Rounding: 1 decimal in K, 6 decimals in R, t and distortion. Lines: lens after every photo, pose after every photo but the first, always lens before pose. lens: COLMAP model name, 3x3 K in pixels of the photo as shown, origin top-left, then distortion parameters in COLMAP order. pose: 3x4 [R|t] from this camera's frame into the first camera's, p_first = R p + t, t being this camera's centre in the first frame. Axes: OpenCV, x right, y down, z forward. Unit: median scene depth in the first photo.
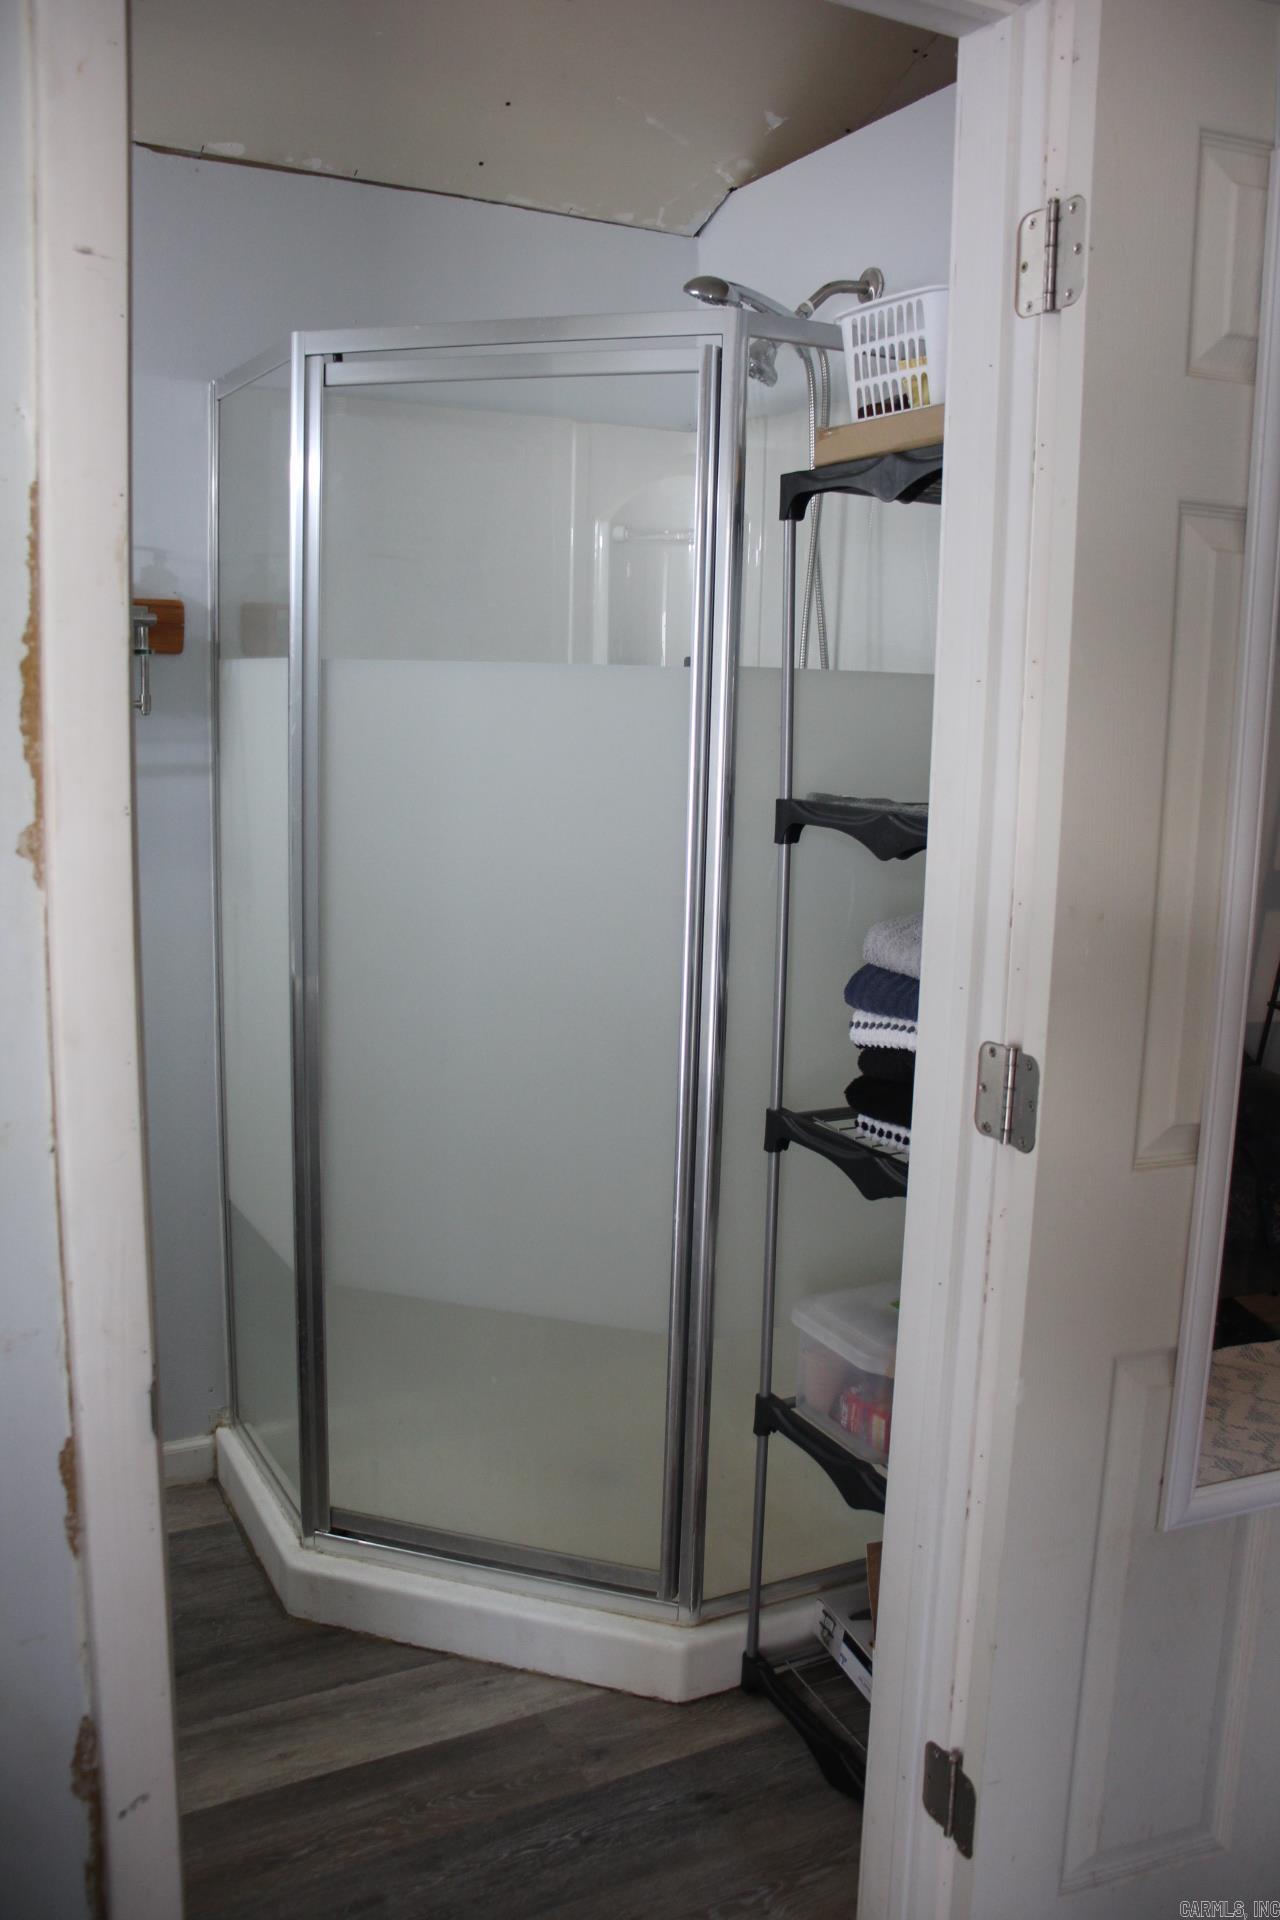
lens RADIAL K [[1595.6, 0, 654.5], [0, 1595.6, 956.4], [0, 0, 1]] dist [-0.164644, 0.140767]
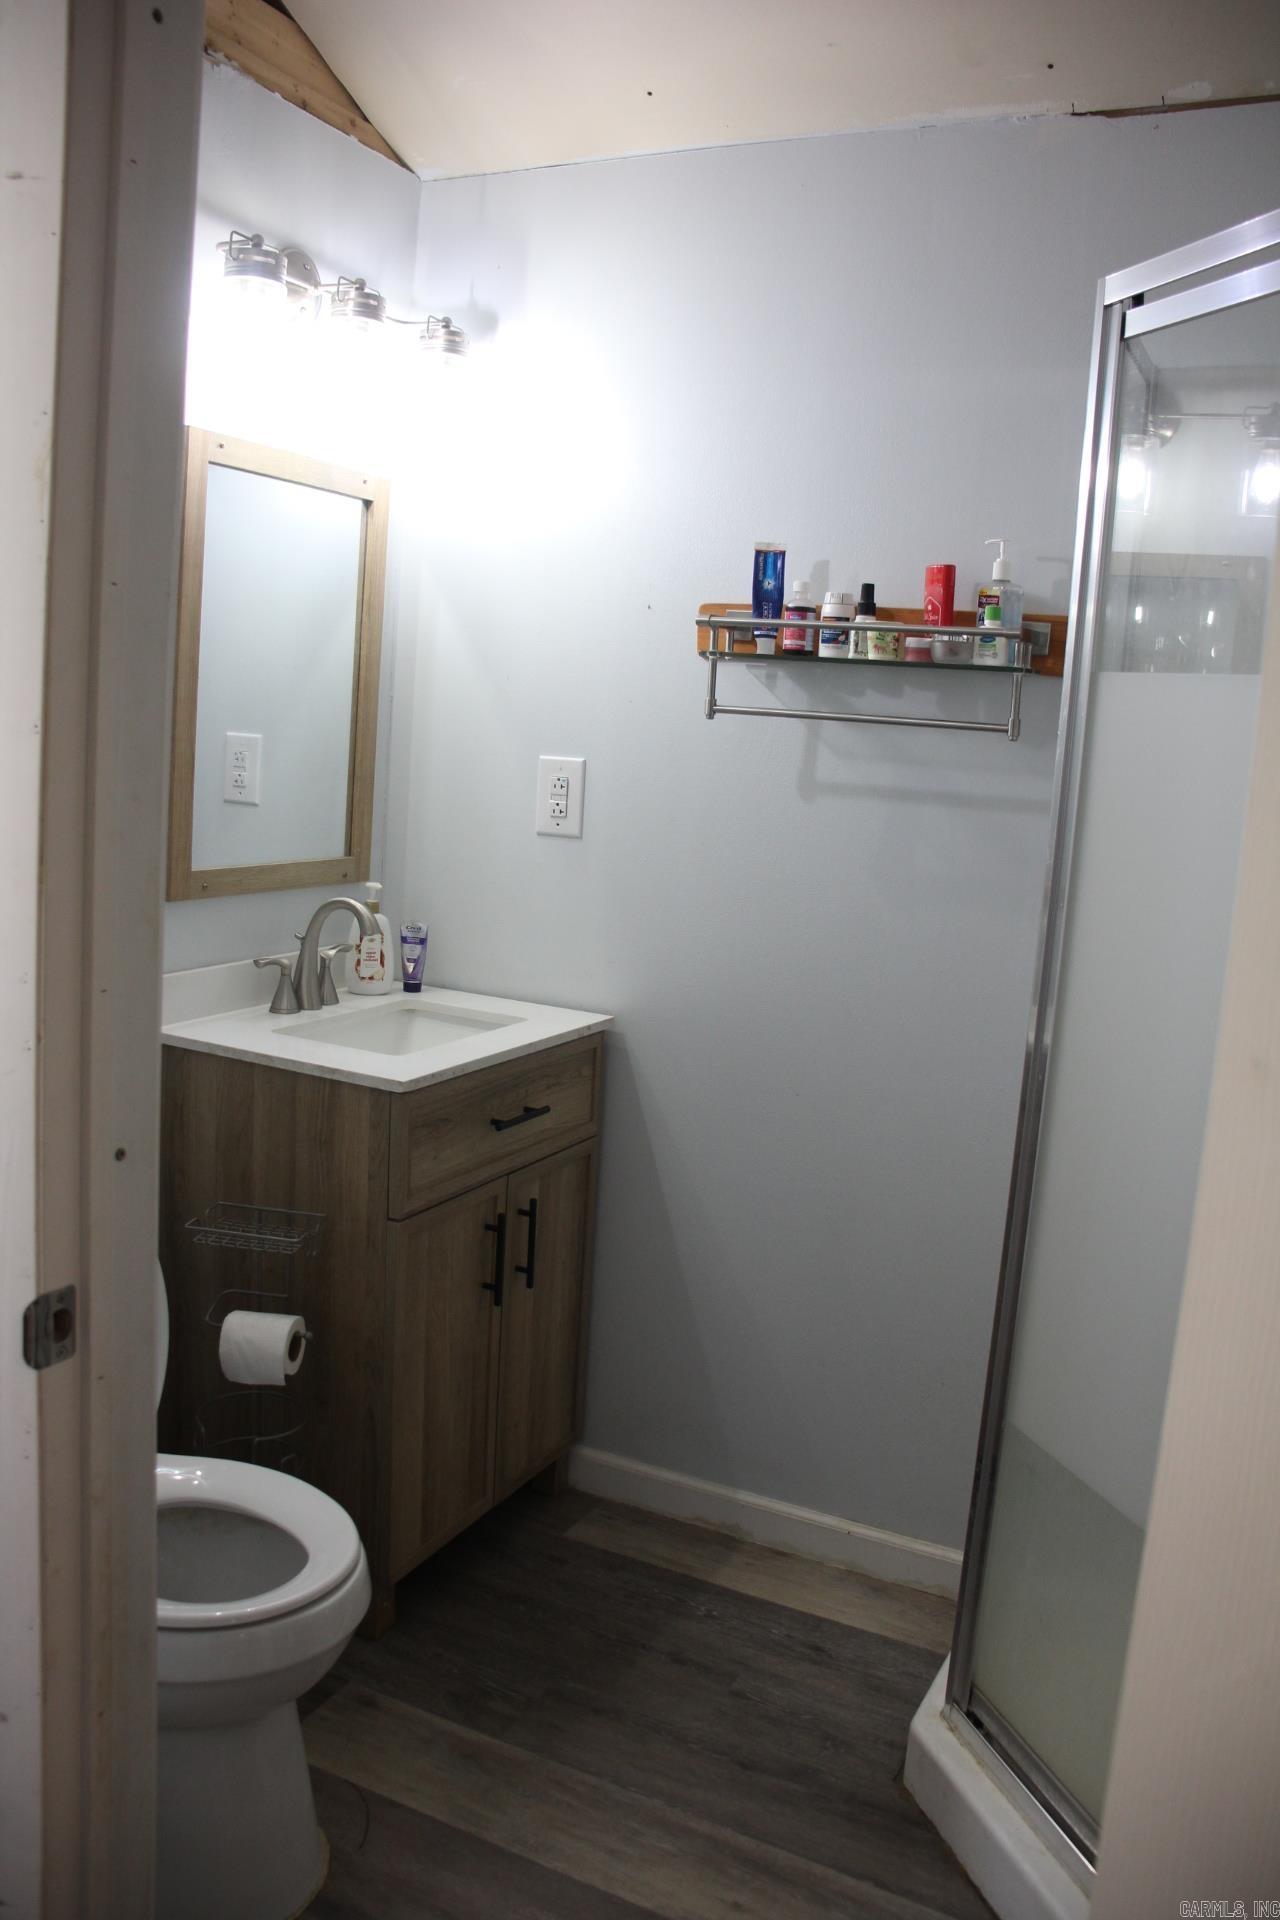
lens RADIAL K [[1595.6, 0, 636.2], [0, 1595.6, 955.2], [0, 0, 1]] dist [-0.164644, 0.140767]
pose [[0.570706, 0.136815, -0.809677, 0.328322], [-0.187270, 0.981724, 0.033889, -0.026272], [0.799515, 0.132287, 0.585897, 0.345575]]
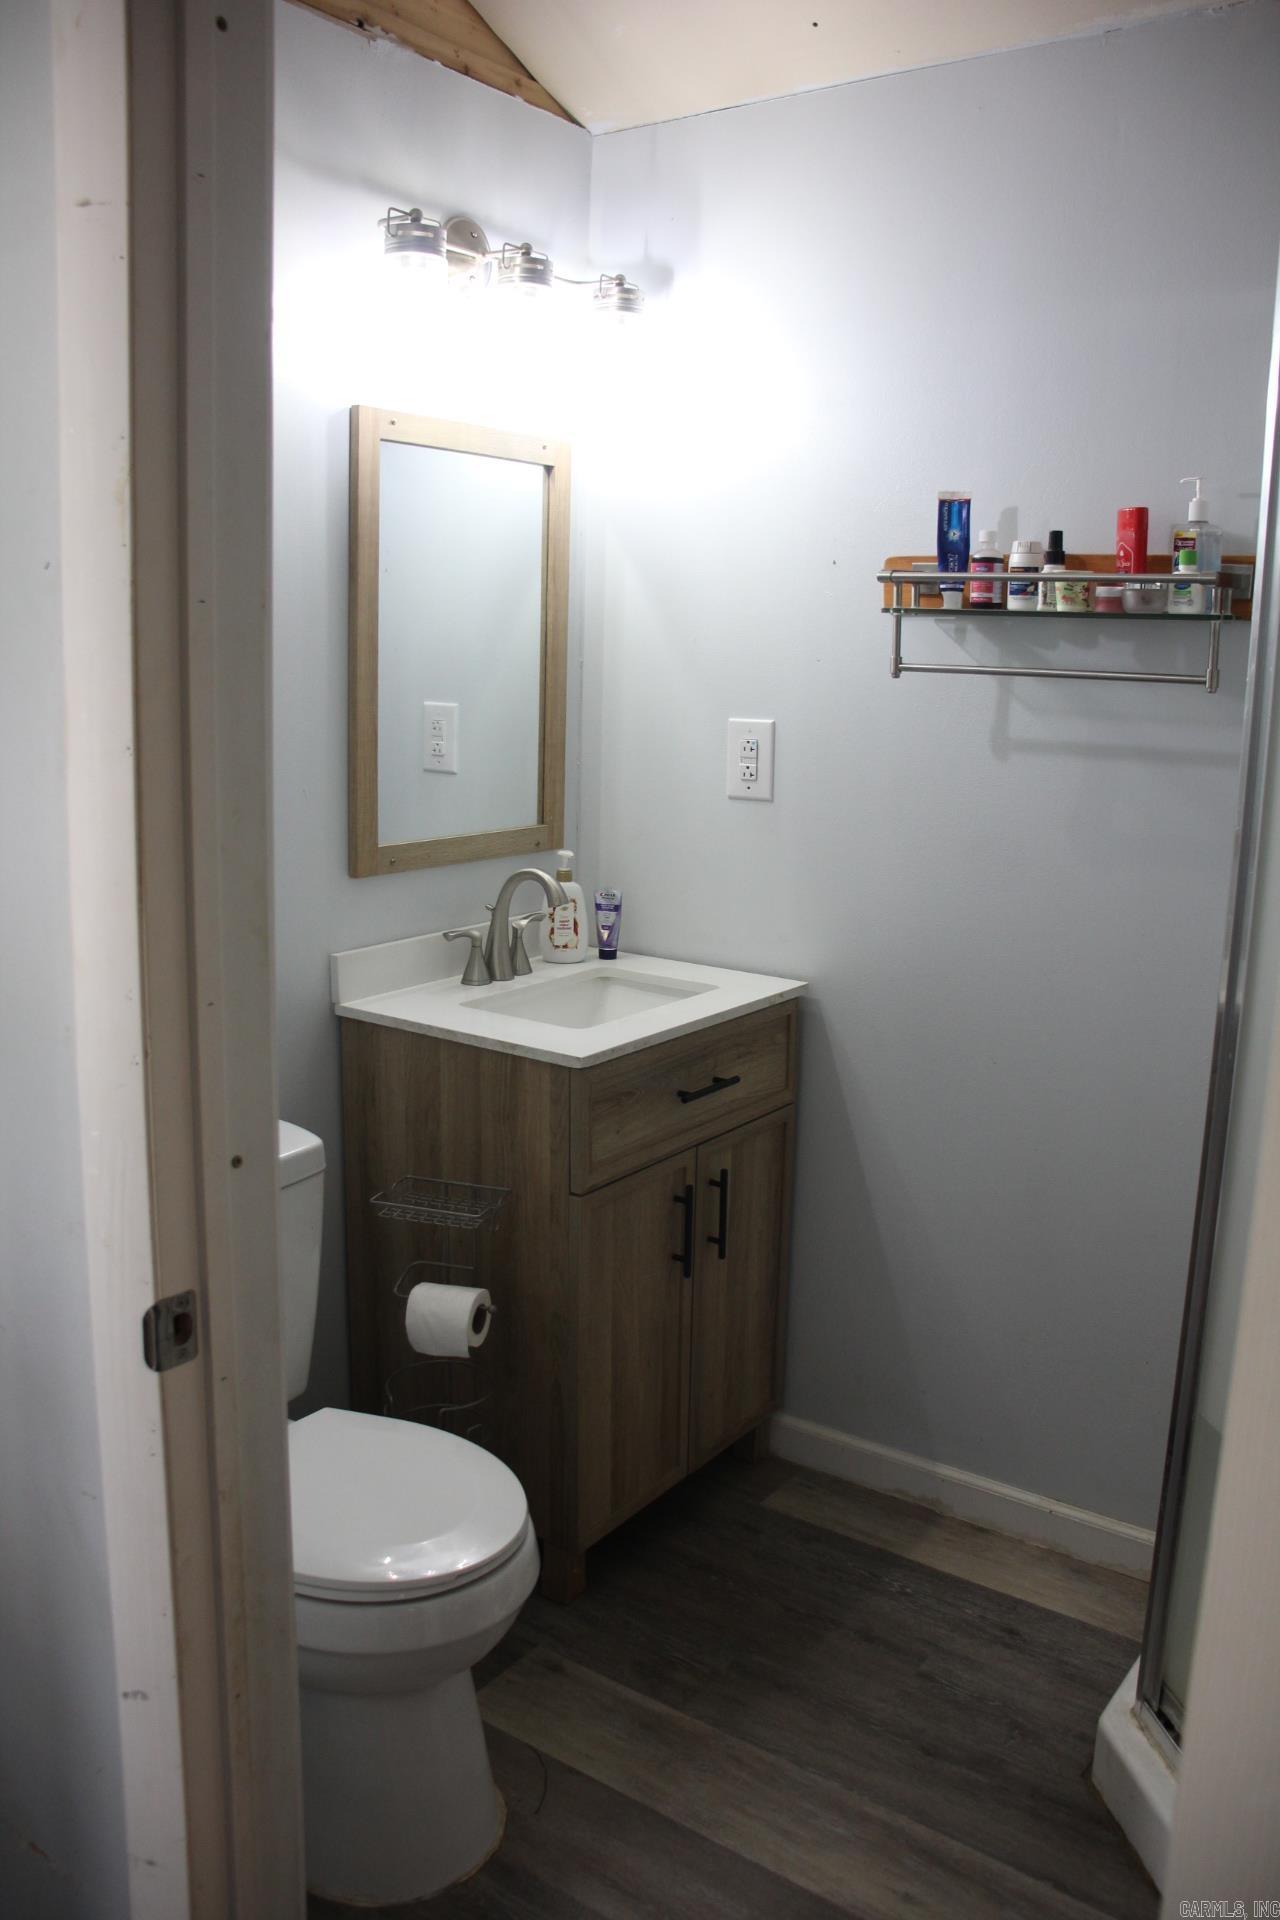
lens RADIAL K [[1595.6, 0, 635.3], [0, 1595.6, 955.3], [0, 0, 1]] dist [-0.164644, 0.140767]
pose [[0.434944, 0.162483, -0.885677, 0.336509], [-0.161202, 0.981746, 0.100943, -0.055001], [0.885911, 0.098868, 0.453197, 0.392566]]
